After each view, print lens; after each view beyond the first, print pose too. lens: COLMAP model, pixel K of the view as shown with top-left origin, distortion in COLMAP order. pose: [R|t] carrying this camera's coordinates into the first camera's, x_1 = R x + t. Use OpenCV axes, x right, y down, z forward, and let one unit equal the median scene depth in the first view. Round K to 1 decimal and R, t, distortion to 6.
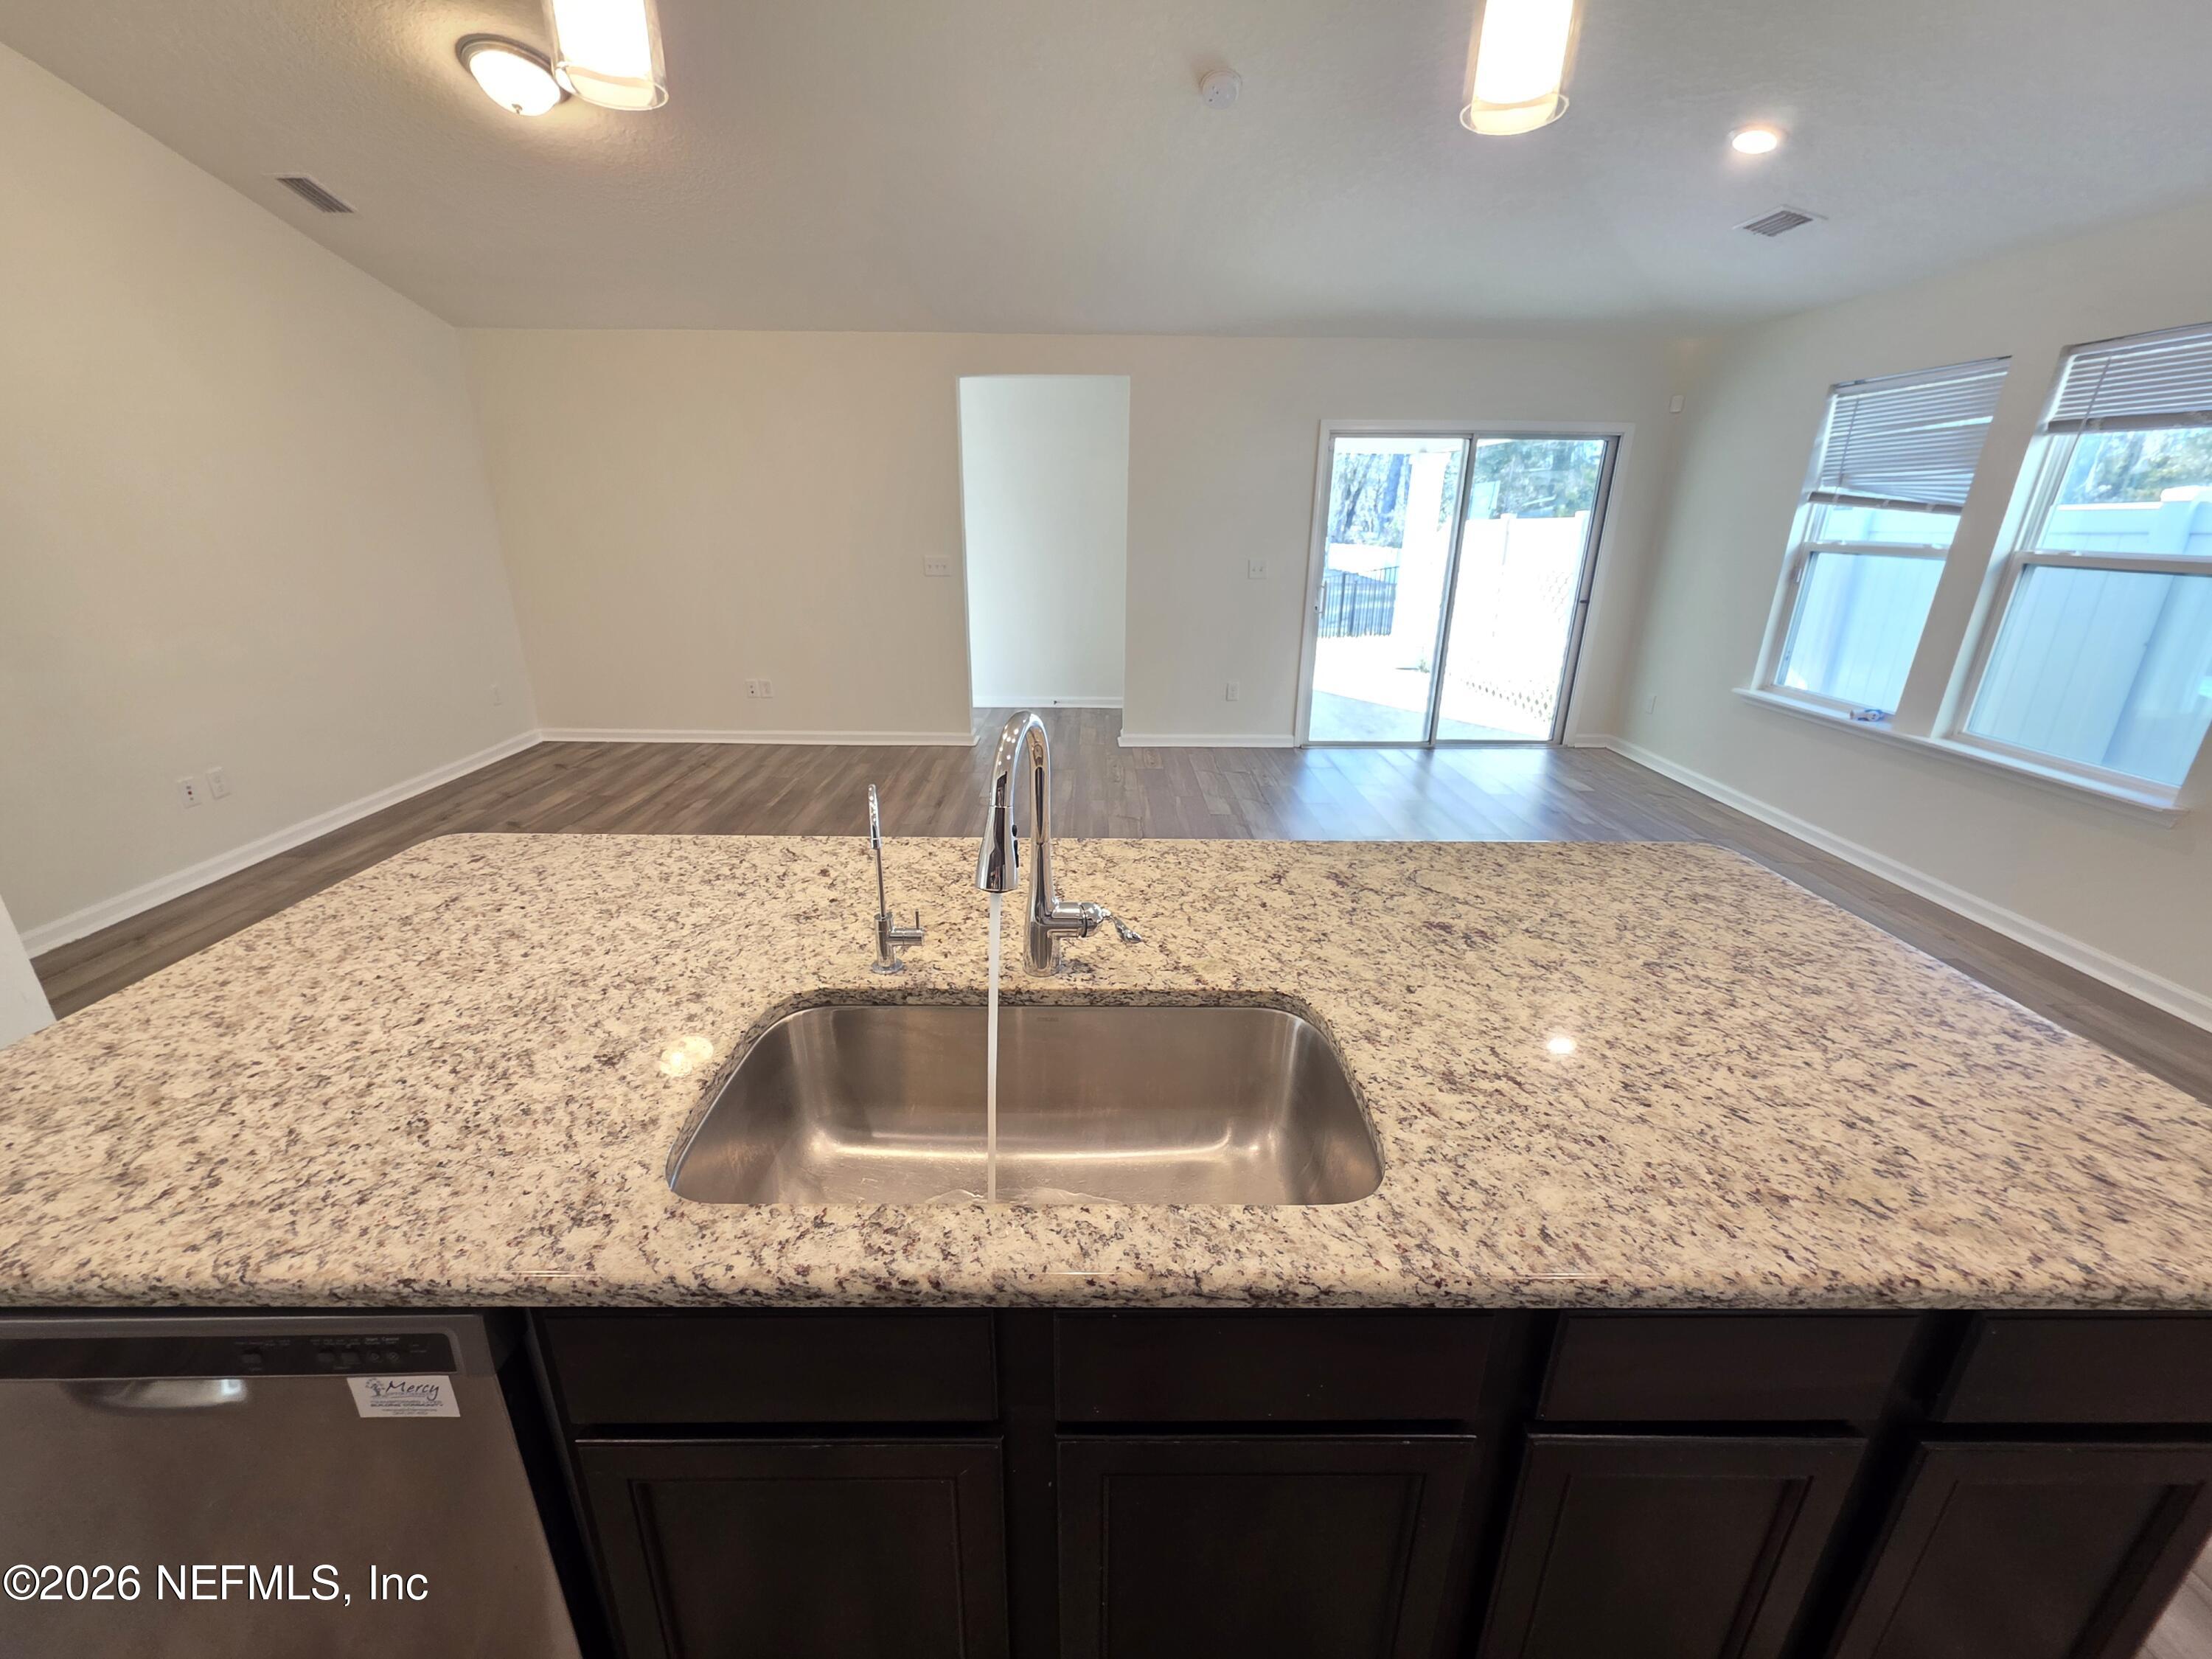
lens RADIAL K [[883.4, 0, 1097.0], [0, 883.4, 825.2], [0, 0, 1]] dist [0.003222, 0.000337]
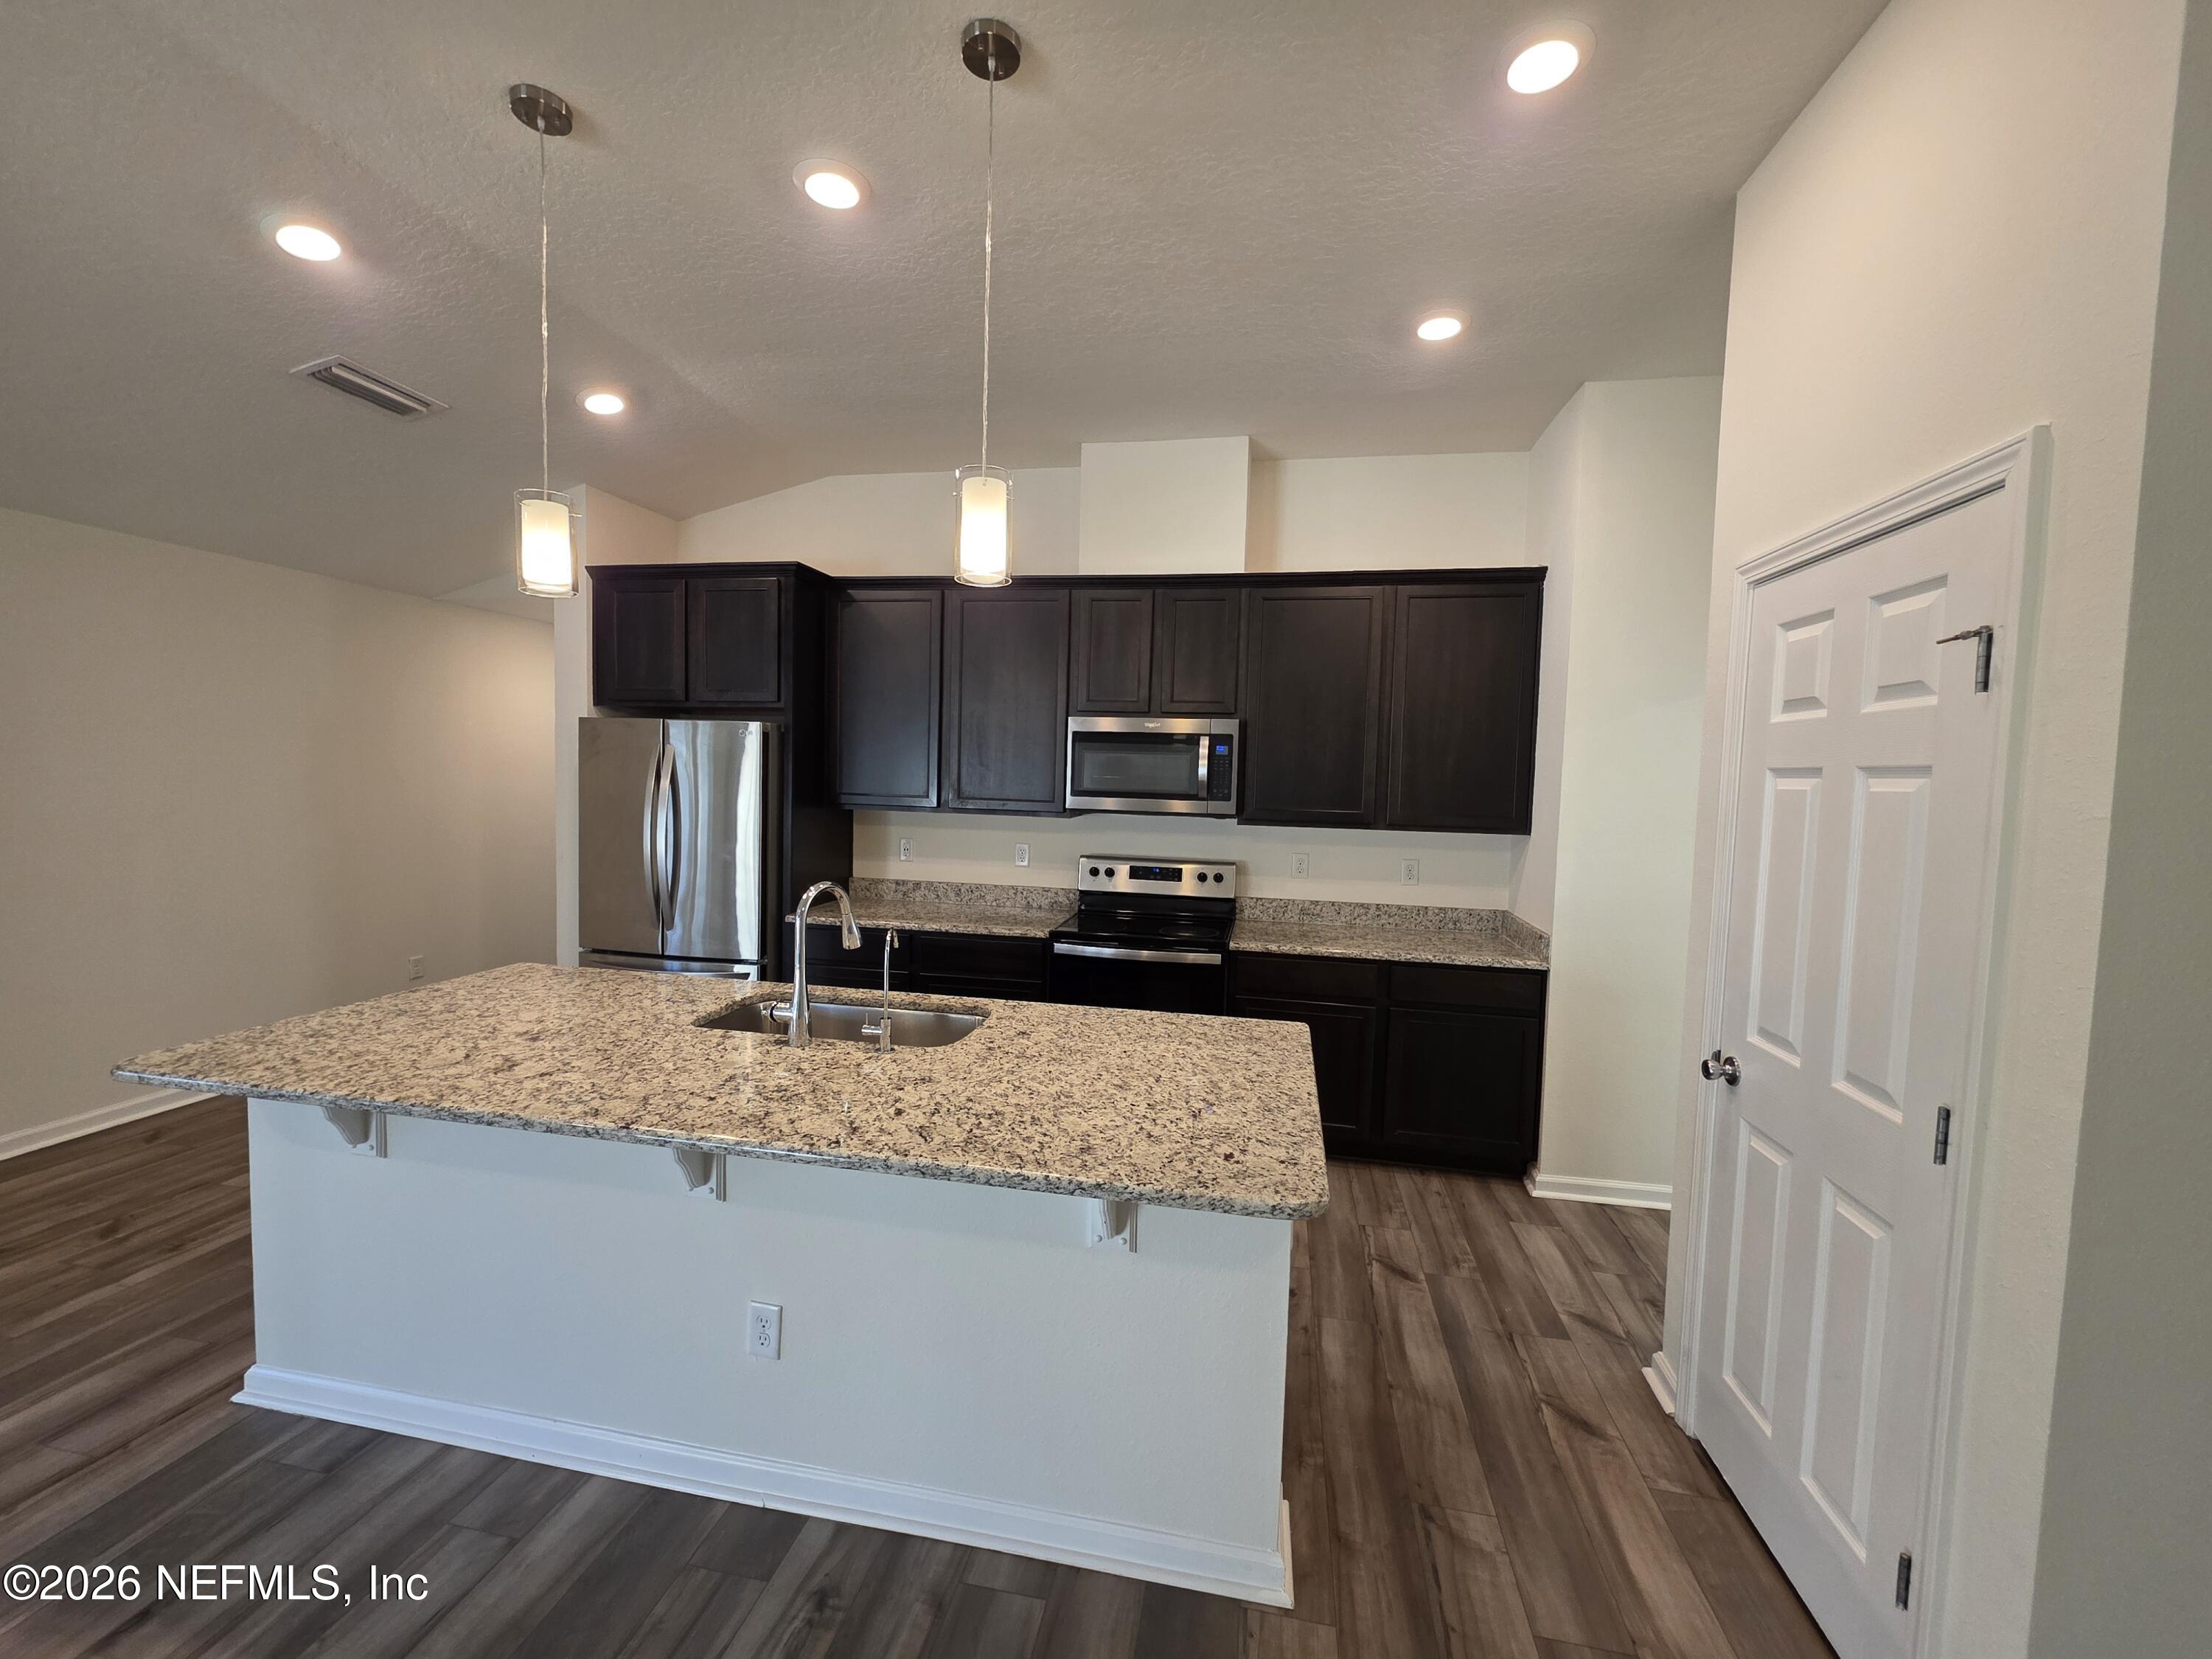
lens RADIAL K [[883.4, 0, 1108.5], [0, 883.4, 821.5], [0, 0, 1]] dist [0.003222, 0.000337]
pose [[-0.981413, -0.045419, 0.186455, -0.841562], [0.030544, 0.922236, 0.385418, -0.778497], [-0.189461, 0.383950, -0.903707, 2.016966]]
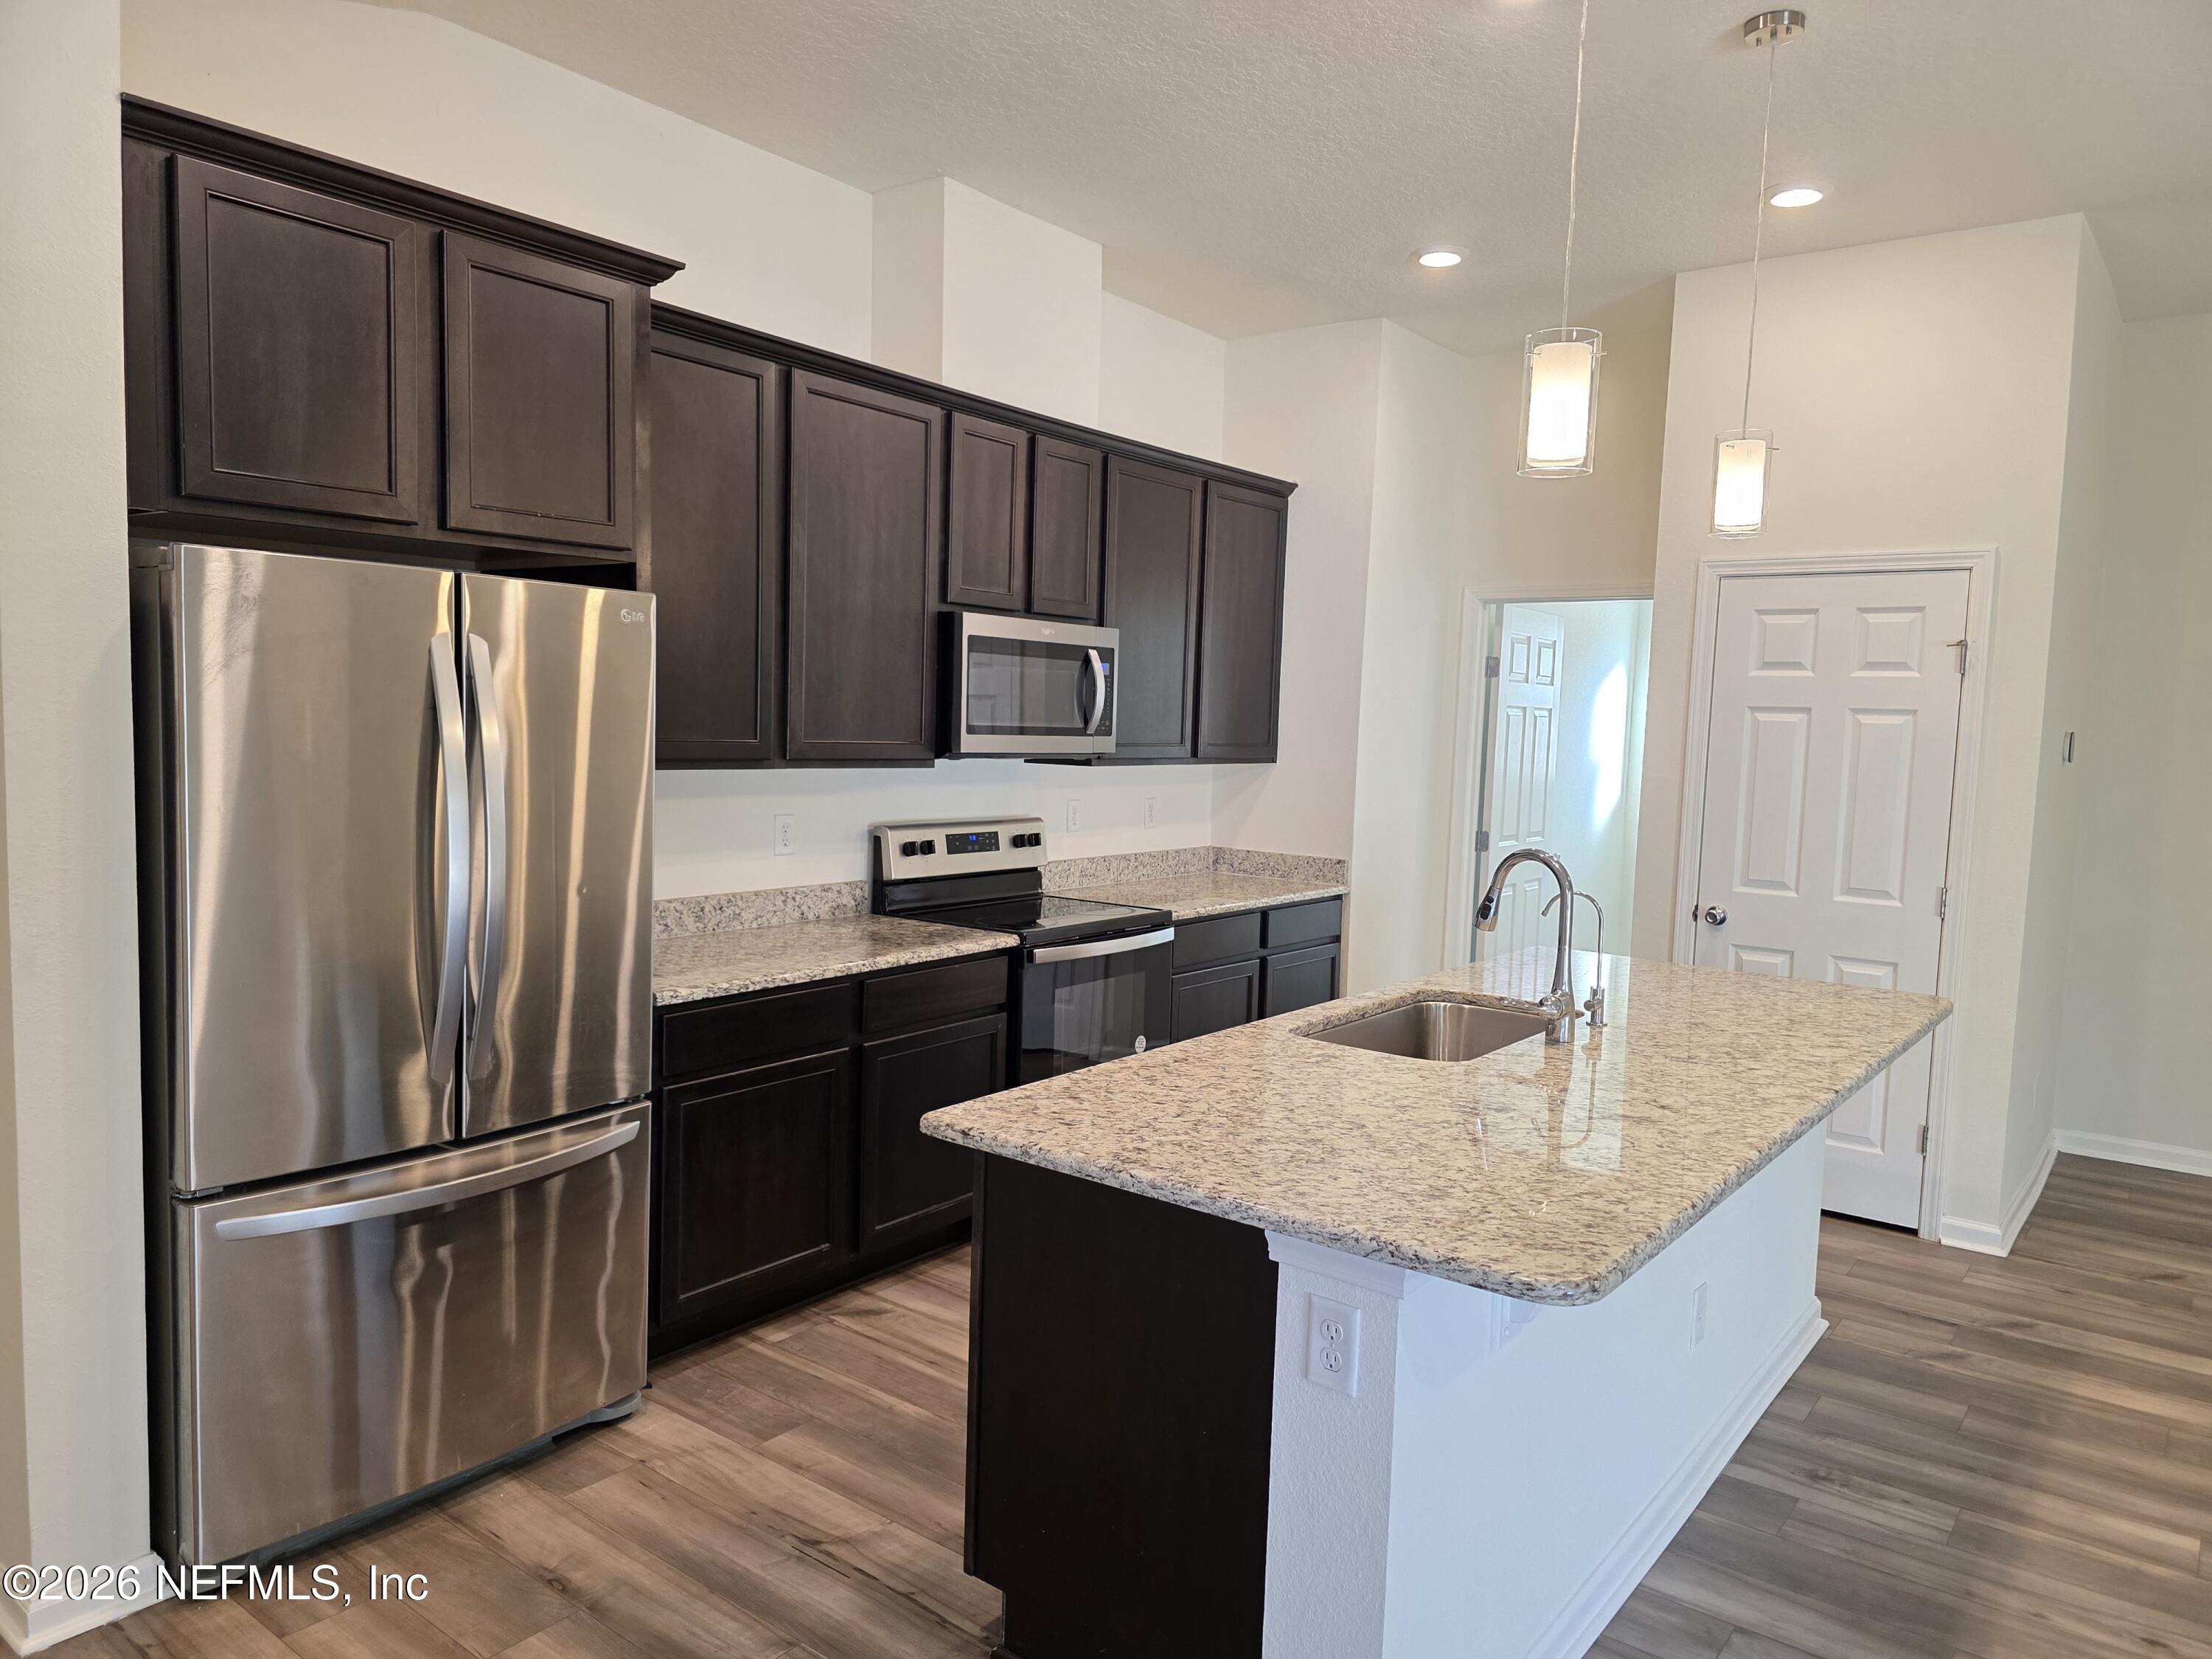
lens RADIAL K [[1471.9, 0, 1096.9], [0, 1471.9, 824.1], [0, 0, 1]] dist [0.007751, -0.009601]
pose [[-0.619752, 0.031779, -0.784154, 2.025768], [-0.298018, 0.914805, 0.272611, -0.525337], [0.726011, 0.402643, -0.557482, 1.469359]]
